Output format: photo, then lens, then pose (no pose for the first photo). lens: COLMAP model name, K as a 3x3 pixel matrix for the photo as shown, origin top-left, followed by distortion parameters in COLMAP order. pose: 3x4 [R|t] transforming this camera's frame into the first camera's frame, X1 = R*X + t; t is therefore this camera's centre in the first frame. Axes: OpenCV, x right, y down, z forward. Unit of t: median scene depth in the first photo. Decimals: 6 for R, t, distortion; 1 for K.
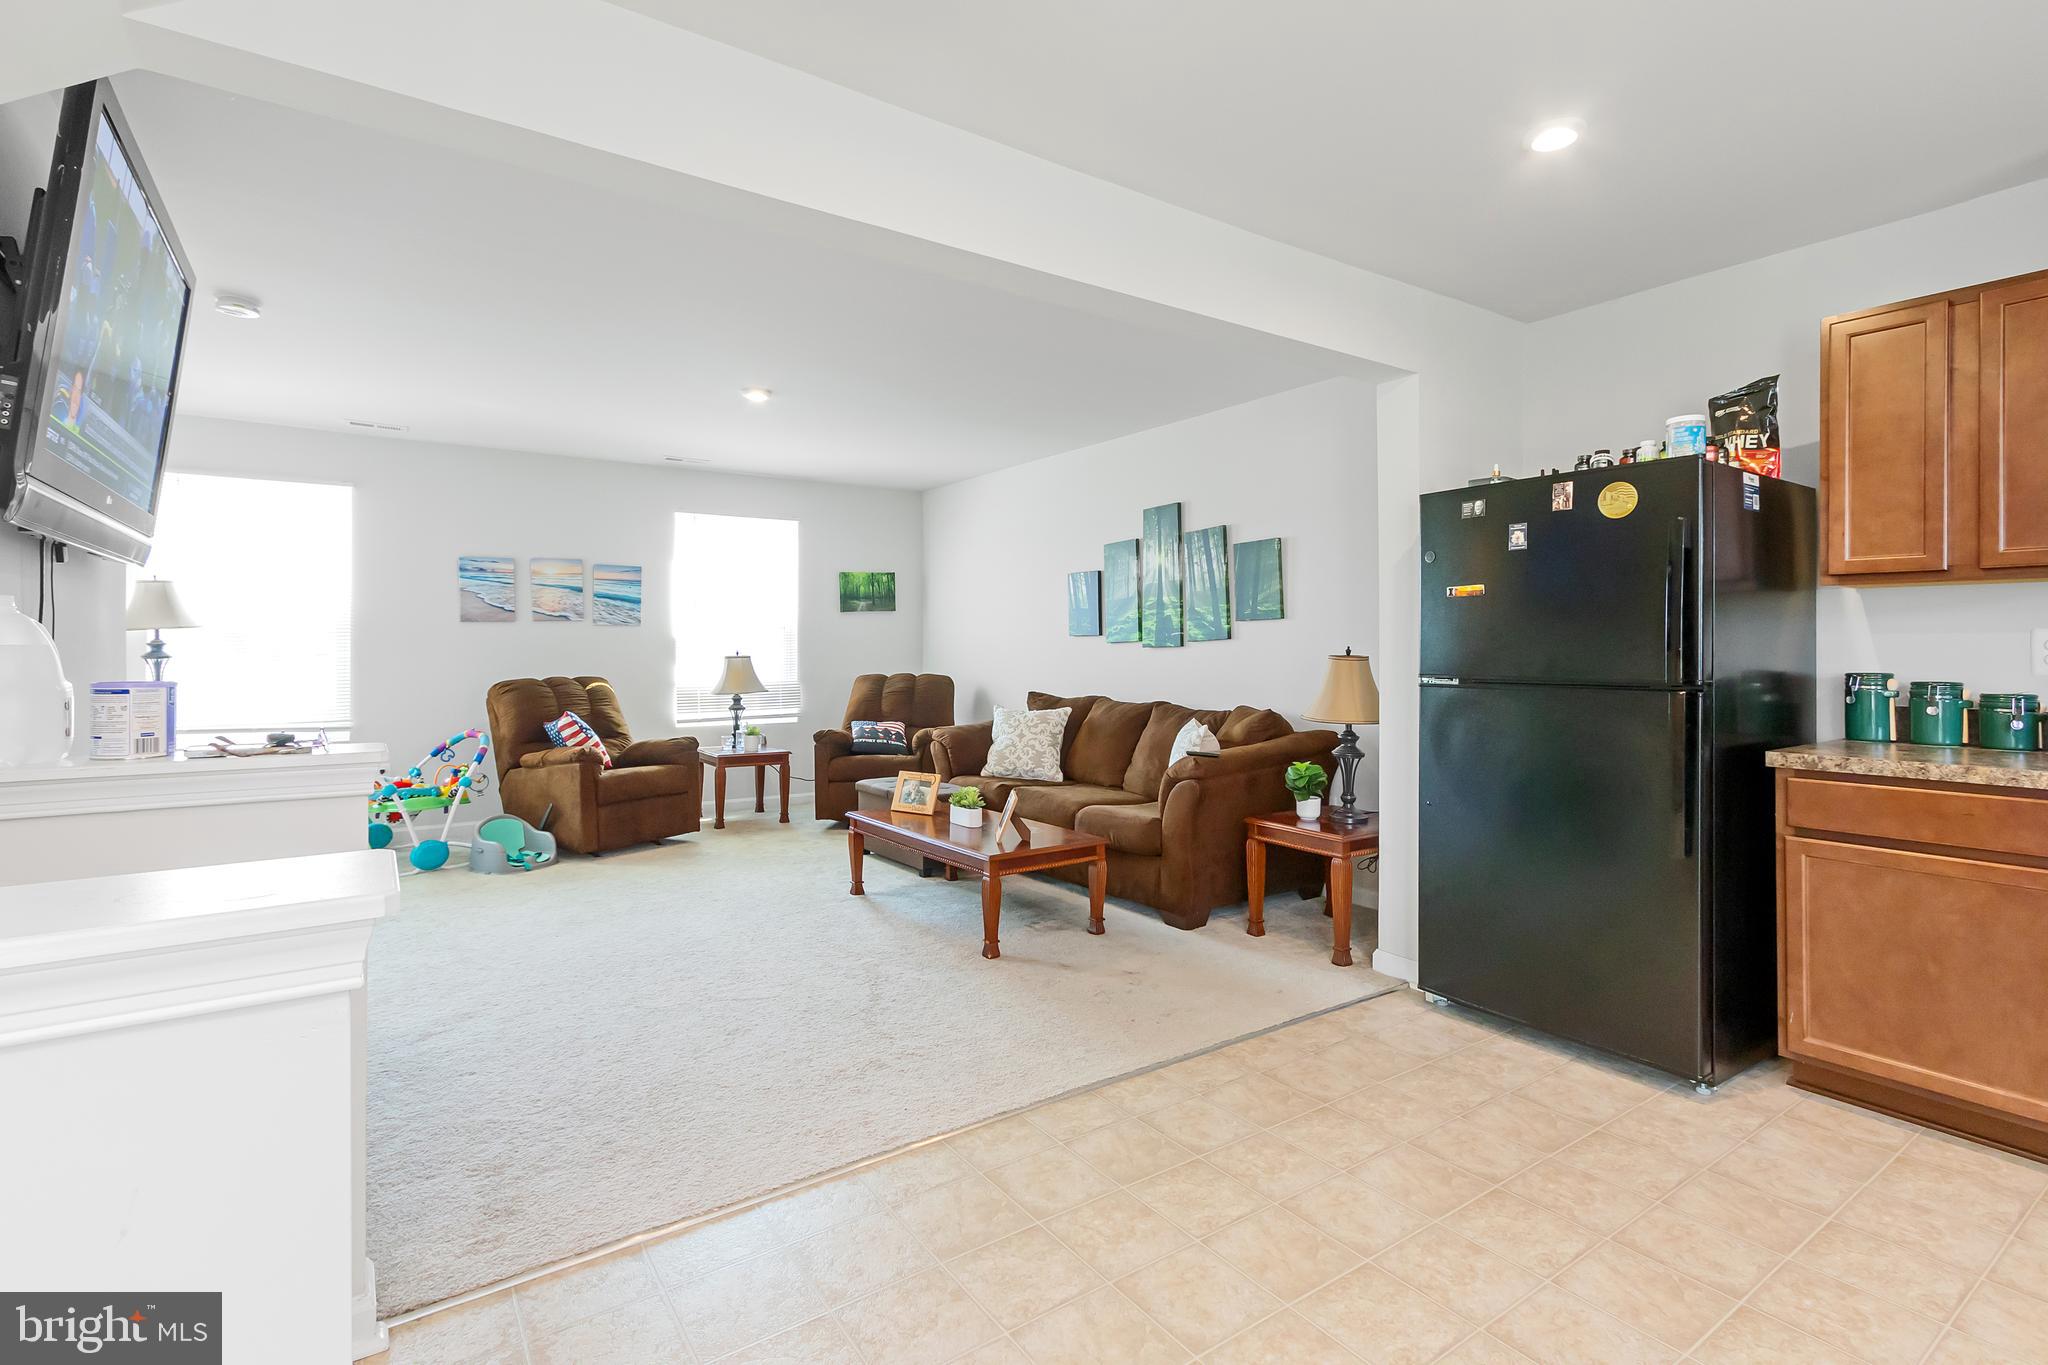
lens RADIAL K [[958.3, 0, 1015.9], [0, 958.3, 653.3], [0, 0, 1]] dist [0.008763, 0.000357]
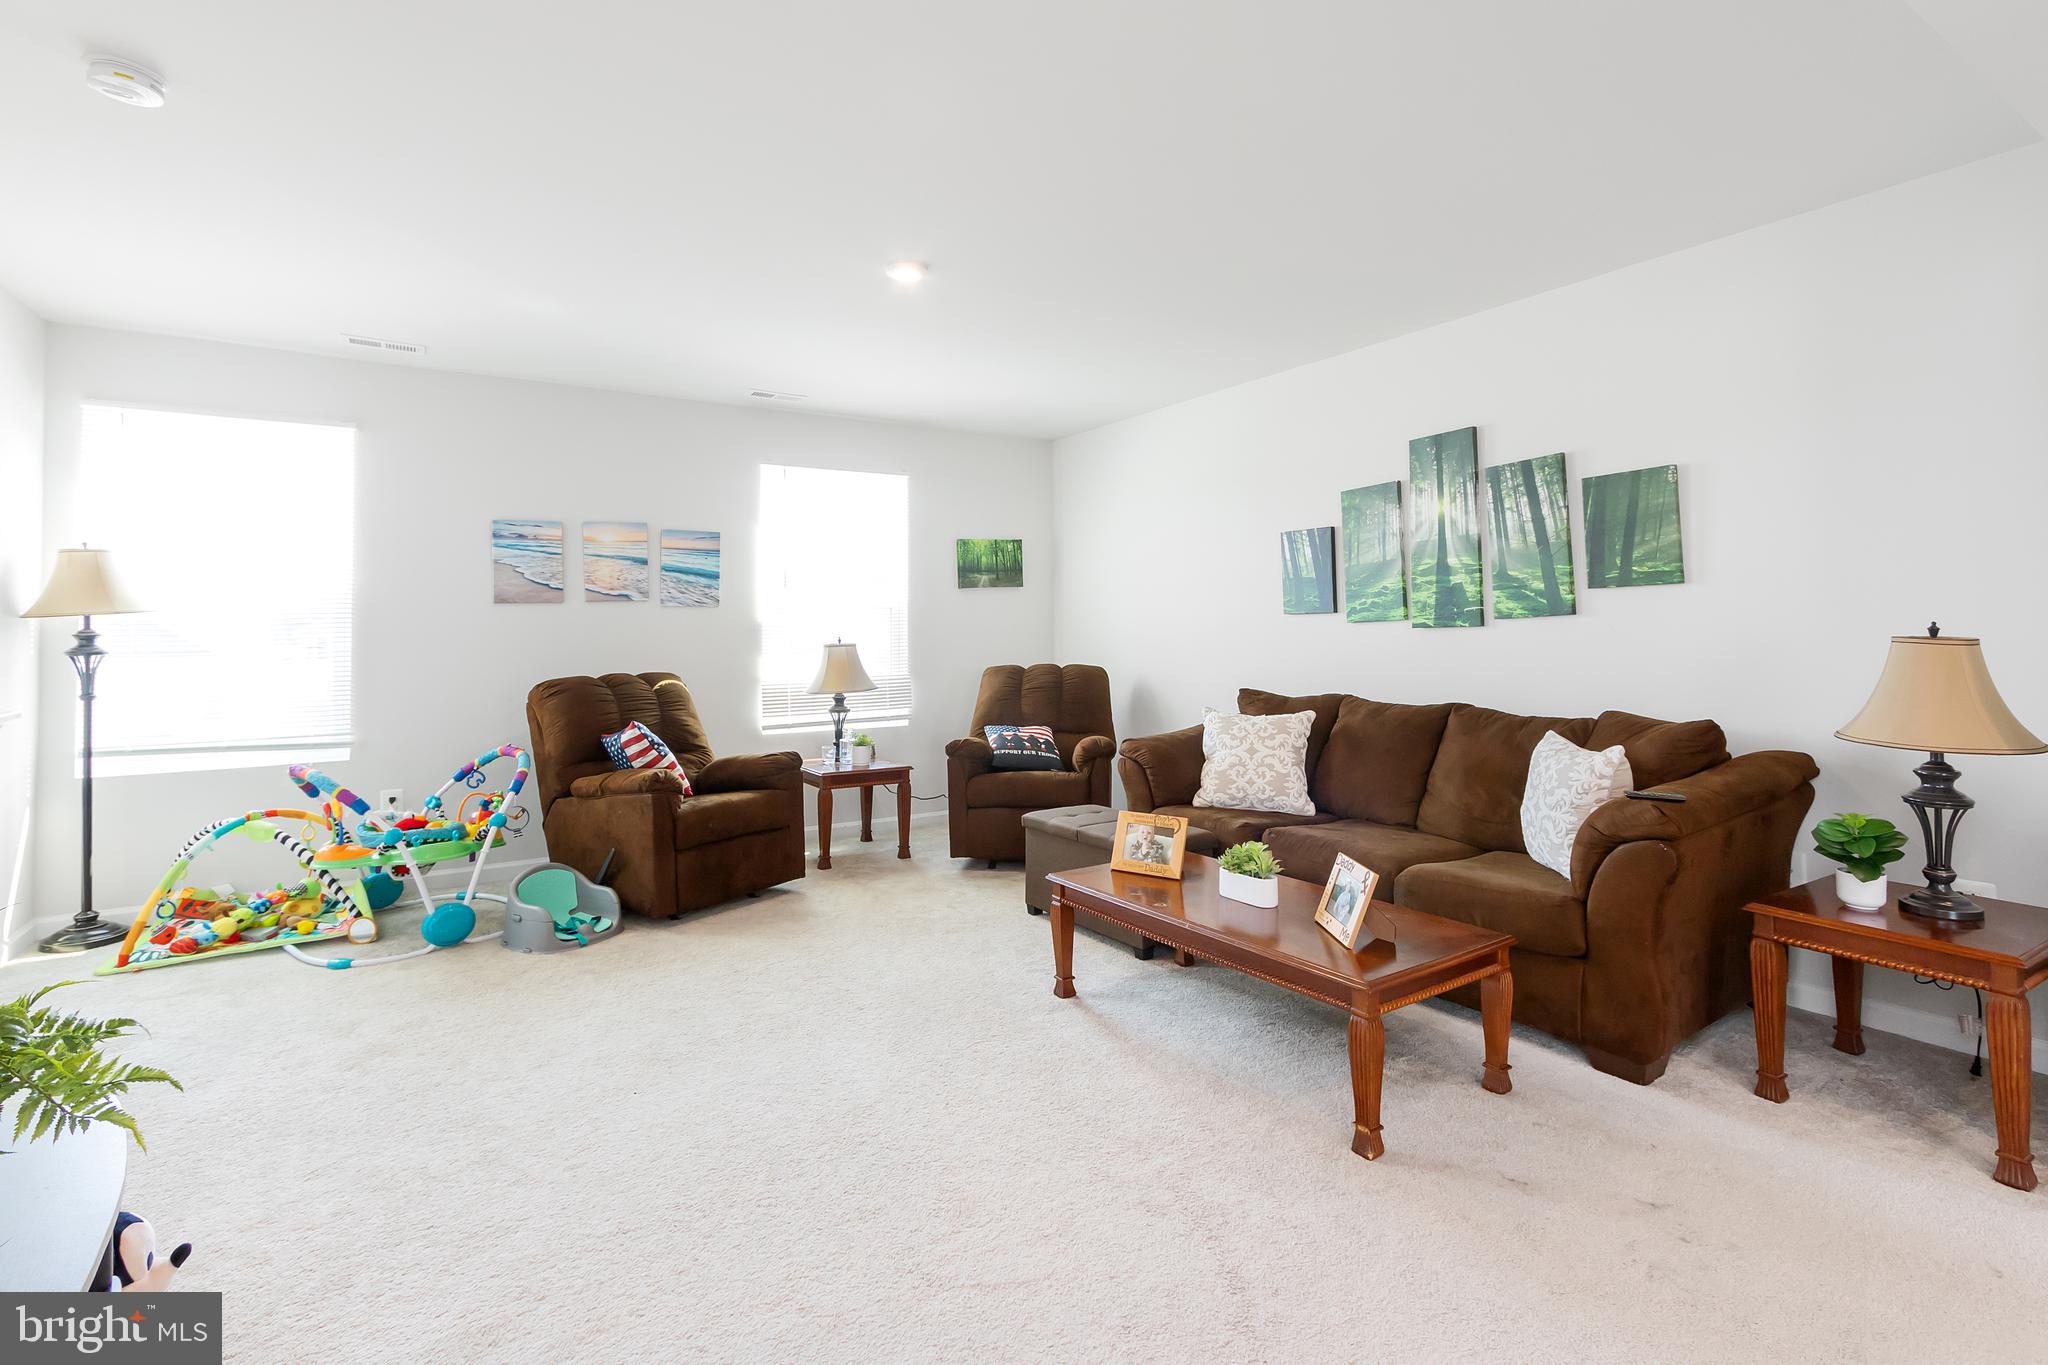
lens RADIAL K [[951.4, 0, 1025.6], [0, 951.4, 618.1], [0, 0, 1]] dist [0.002839, 0.000672]
pose [[0.999704, -0.009308, -0.022492, -0.146007], [0.008857, 0.999760, -0.020043, -0.001812], [0.022673, 0.019838, 0.999546, 0.267687]]
